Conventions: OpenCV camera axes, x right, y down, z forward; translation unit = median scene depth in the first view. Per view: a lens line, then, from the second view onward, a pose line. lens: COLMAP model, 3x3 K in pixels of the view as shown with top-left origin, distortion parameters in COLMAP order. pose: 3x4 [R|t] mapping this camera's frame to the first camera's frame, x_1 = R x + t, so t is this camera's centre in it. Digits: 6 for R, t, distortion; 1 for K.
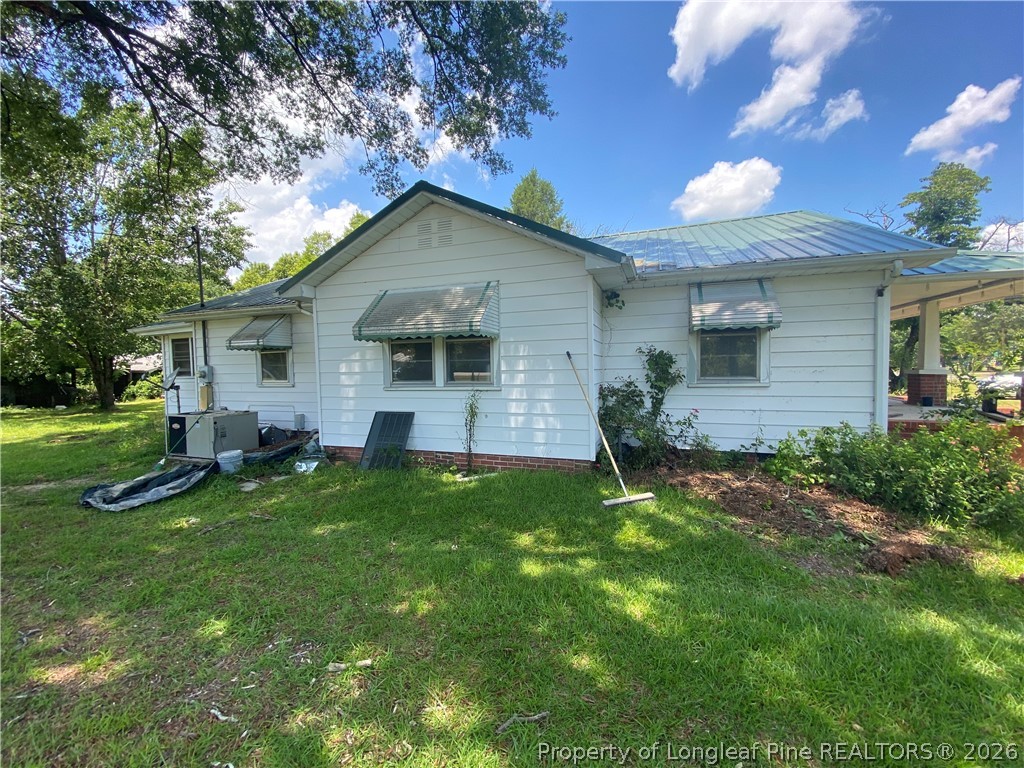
lens RADIAL K [[409.4, 0, 509.3], [0, 409.4, 379.8], [0, 0, 1]] dist [-0.000907, -0.000429]
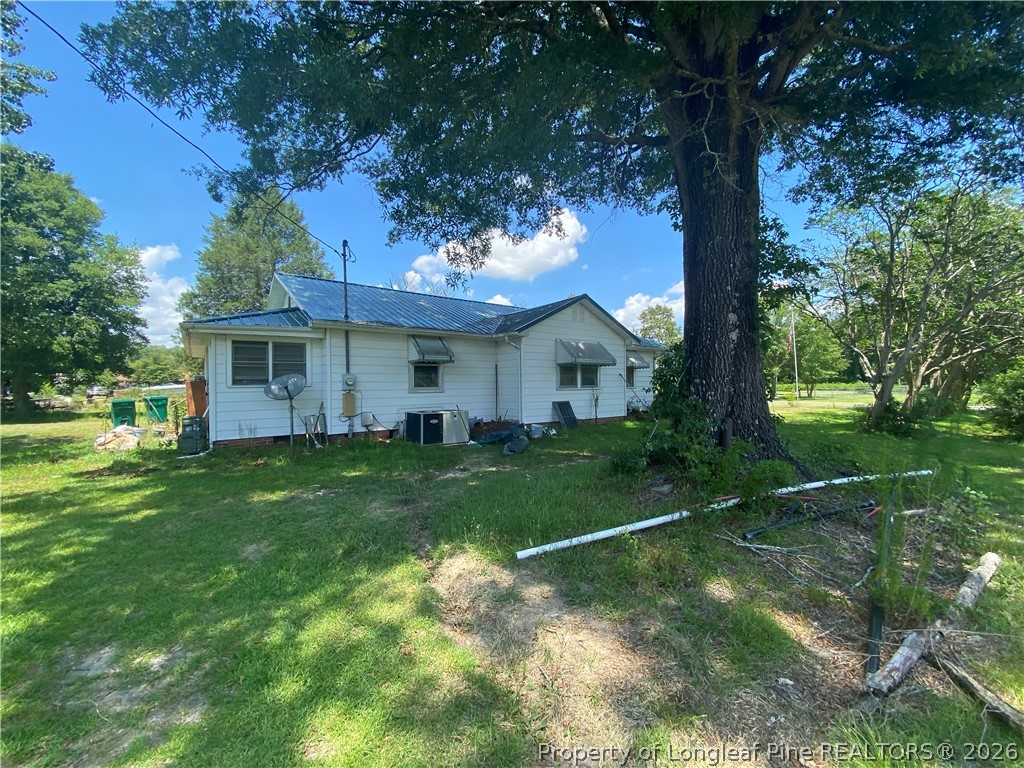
lens RADIAL K [[409.4, 0, 509.3], [0, 409.4, 379.8], [0, 0, 1]] dist [-0.000907, -0.000429]
pose [[0.546136, 0.005892, 0.837676, -2.066239], [0.011279, 0.999833, -0.014386, -0.000158], [-0.837621, 0.017304, 0.545978, 0.137787]]
